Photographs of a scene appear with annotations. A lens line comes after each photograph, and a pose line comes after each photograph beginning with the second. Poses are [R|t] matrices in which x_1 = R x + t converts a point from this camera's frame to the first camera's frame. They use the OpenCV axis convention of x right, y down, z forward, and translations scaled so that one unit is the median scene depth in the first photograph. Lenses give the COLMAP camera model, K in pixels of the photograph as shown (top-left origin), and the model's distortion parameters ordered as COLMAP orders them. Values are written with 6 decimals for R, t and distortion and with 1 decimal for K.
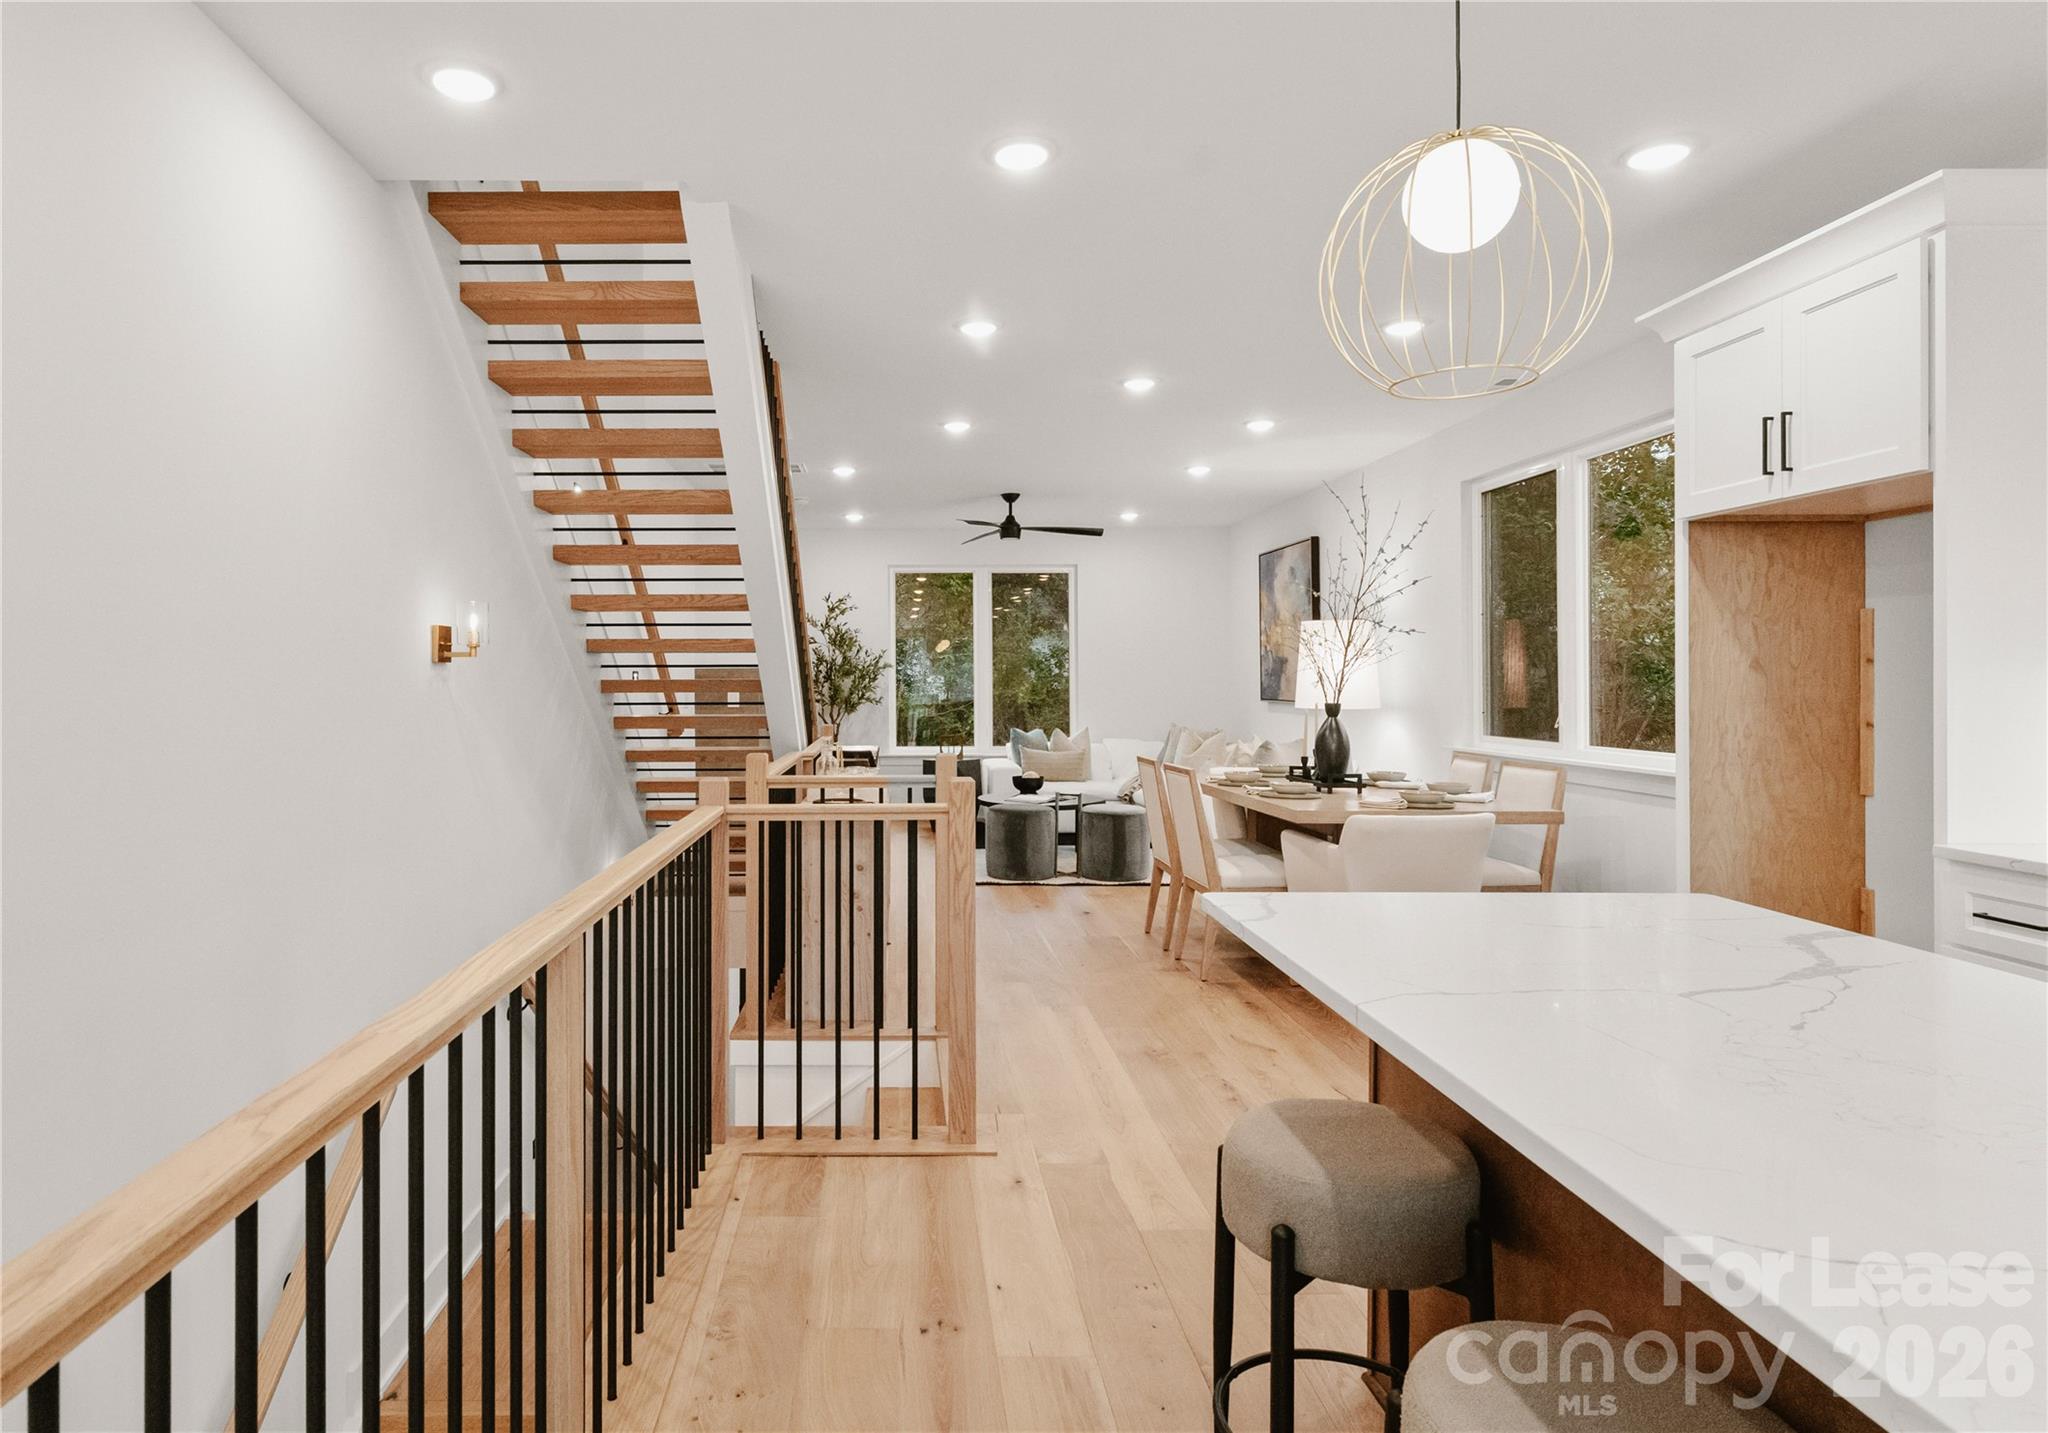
lens RADIAL K [[1152.9, 0, 897.9], [0, 1152.9, 660.3], [0, 0, 1]] dist [-0.002609, 0.000792]
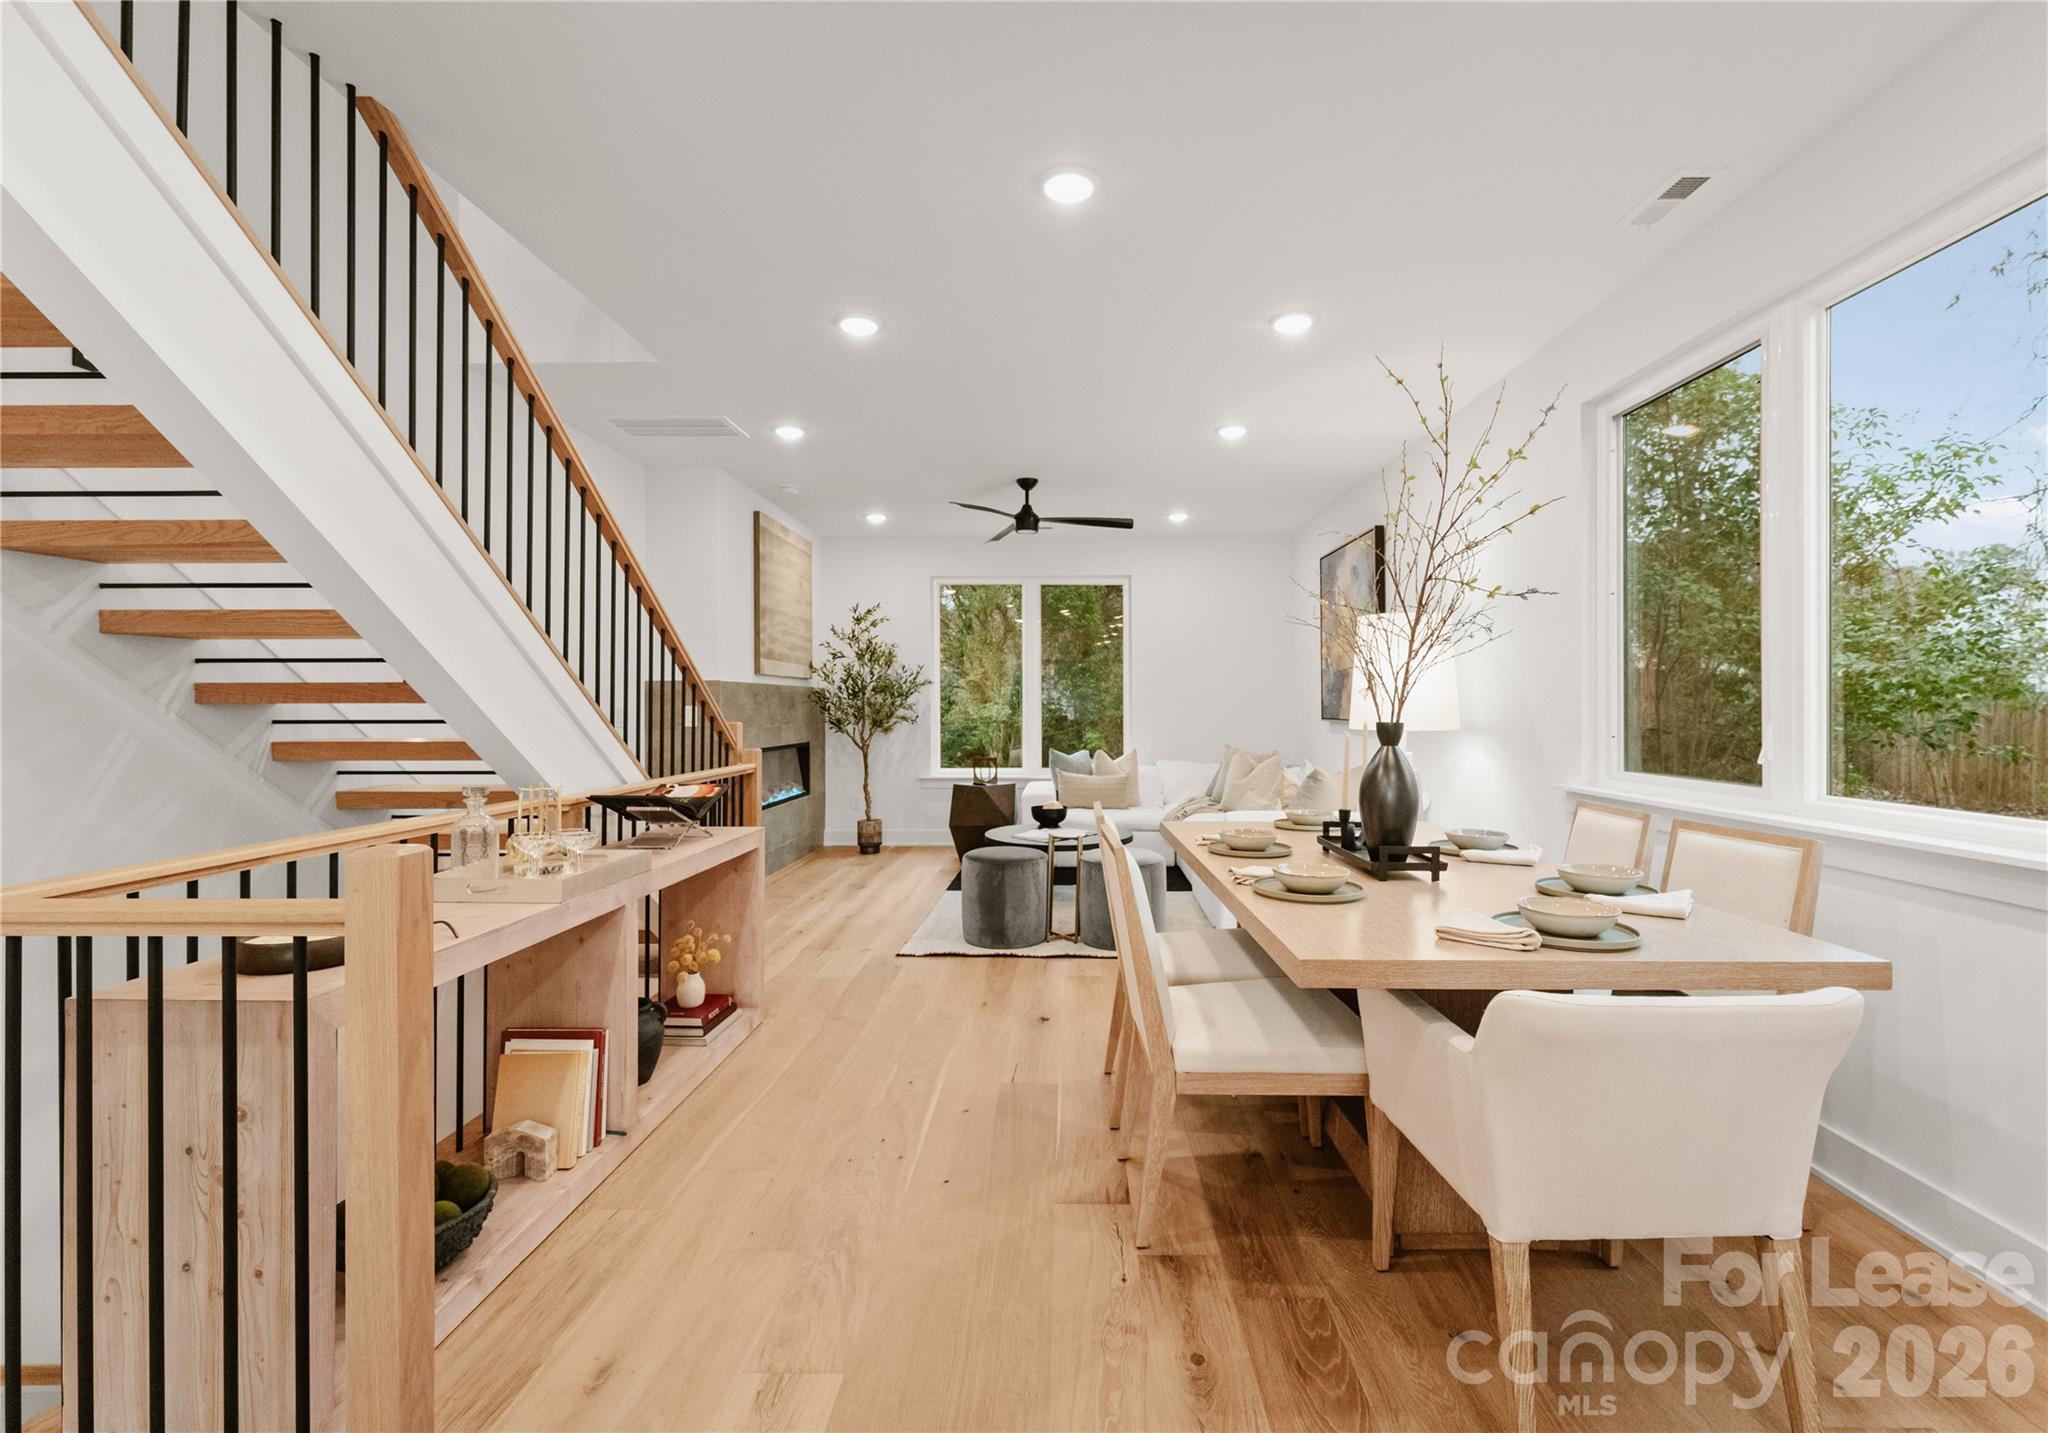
lens RADIAL K [[878.3, 0, 1075.6], [0, 878.3, 696.7], [0, 0, 1]] dist [0.001481, -0.000886]
pose [[0.999996, 0.002281, -0.001383, 0.141233], [-0.002272, 0.999976, 0.006616, 0.014168], [0.001399, -0.006613, 0.999977, 0.357802]]
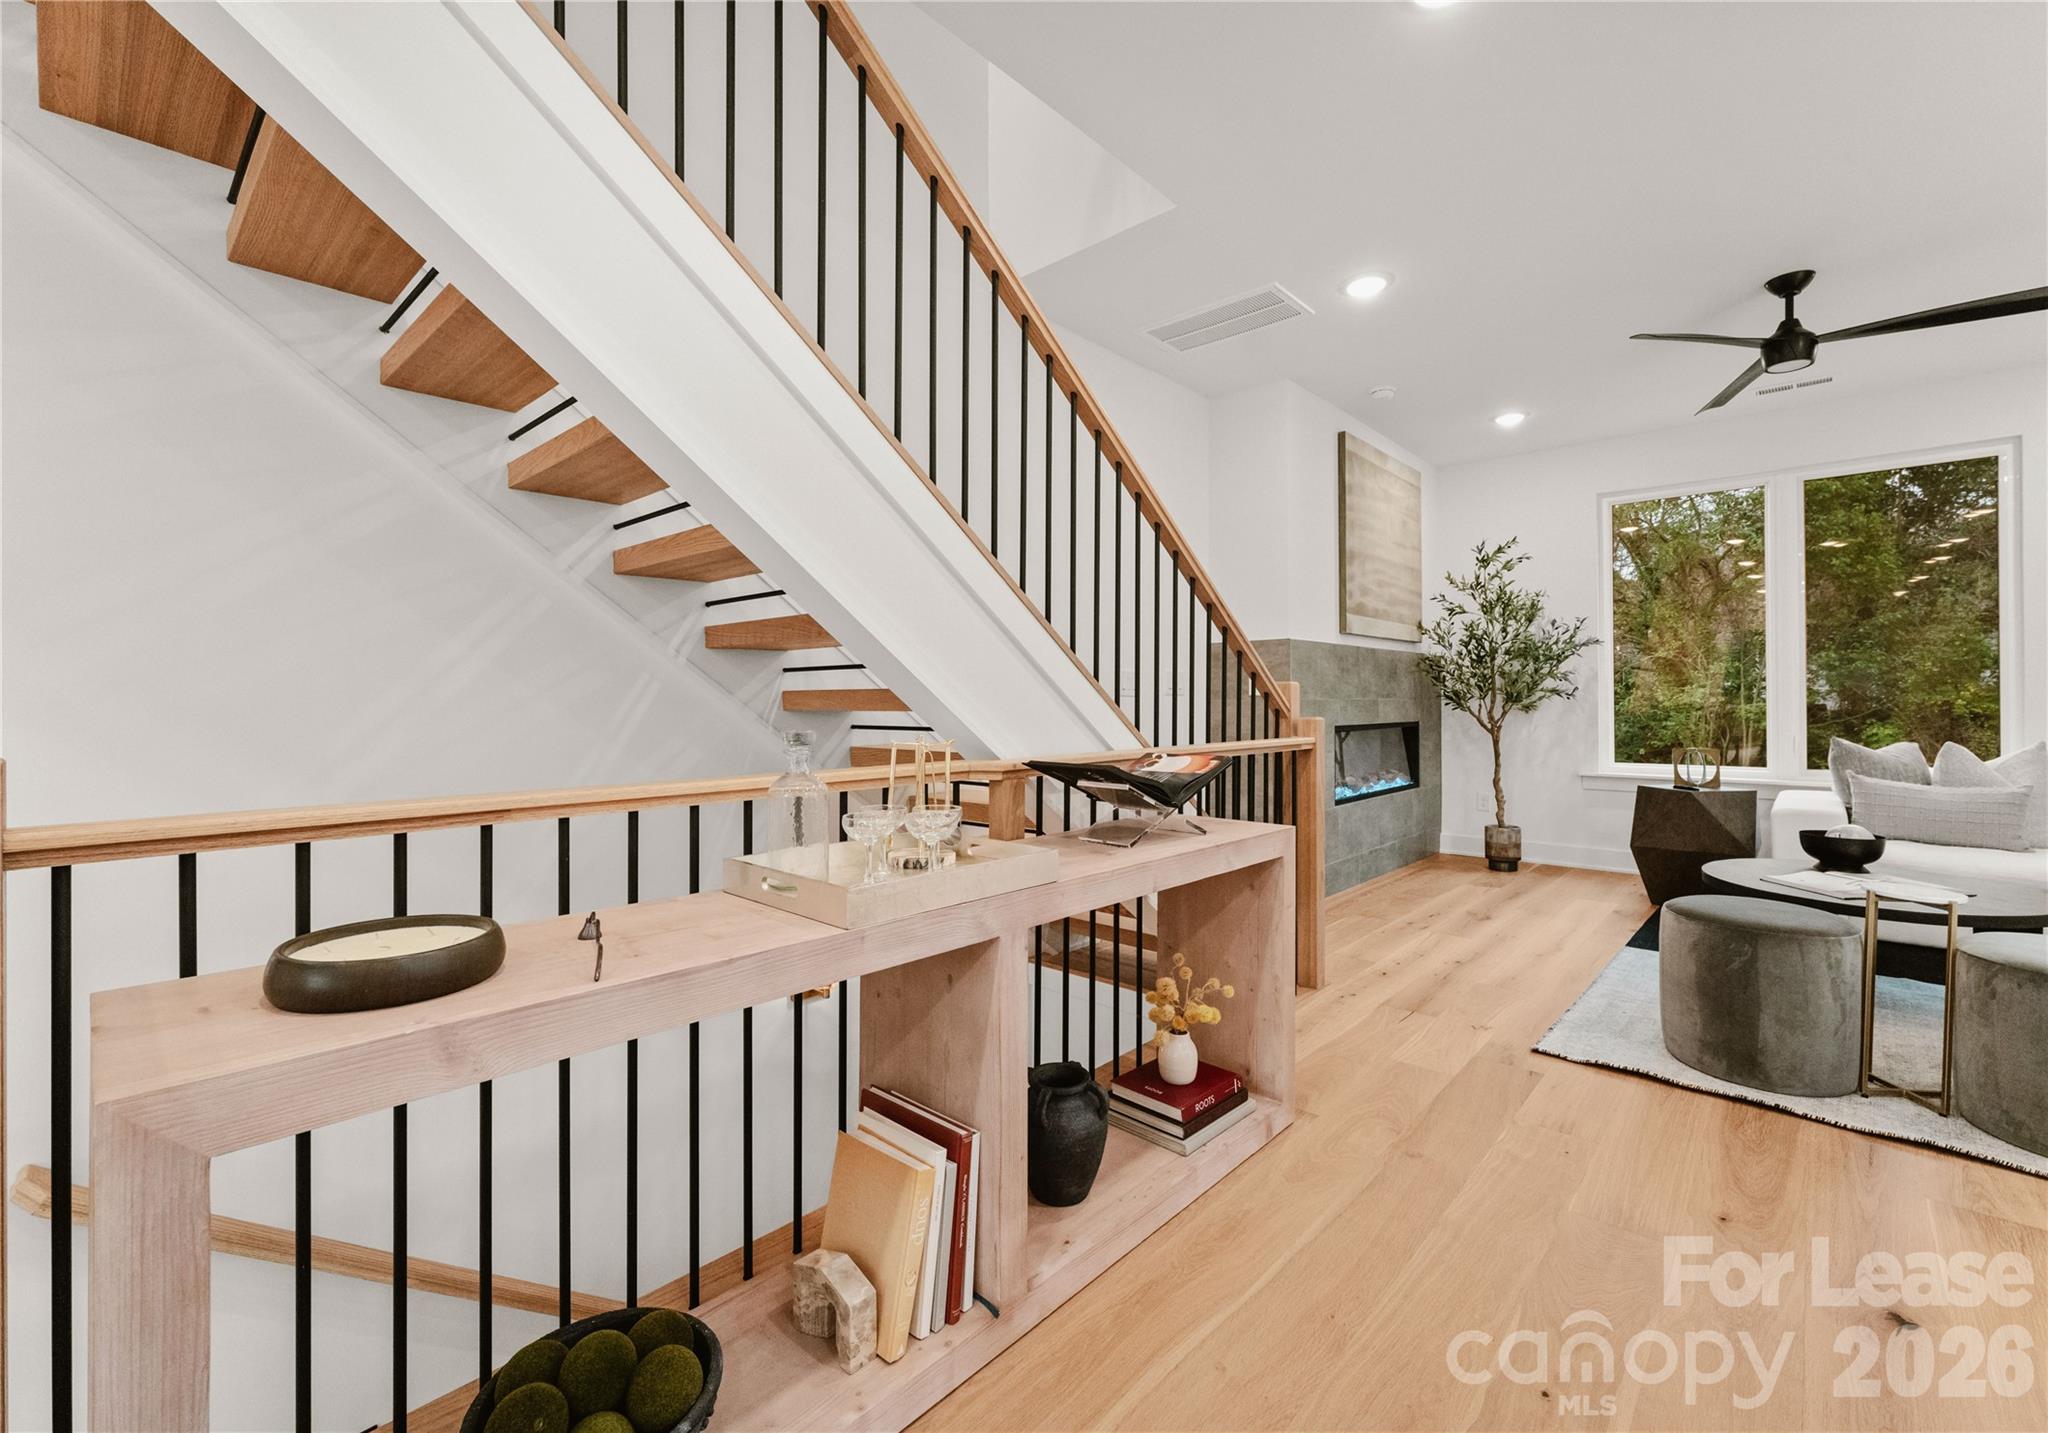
lens RADIAL K [[878.3, 0, 1013.5], [0, 878.3, 706.1], [0, 0, 1]] dist [0.001481, -0.000886]
pose [[0.729507, 0.002888, -0.683967, 0.118712], [0.016489, 0.999626, 0.021808, 0.032176], [0.683774, -0.027187, 0.729187, 0.498829]]
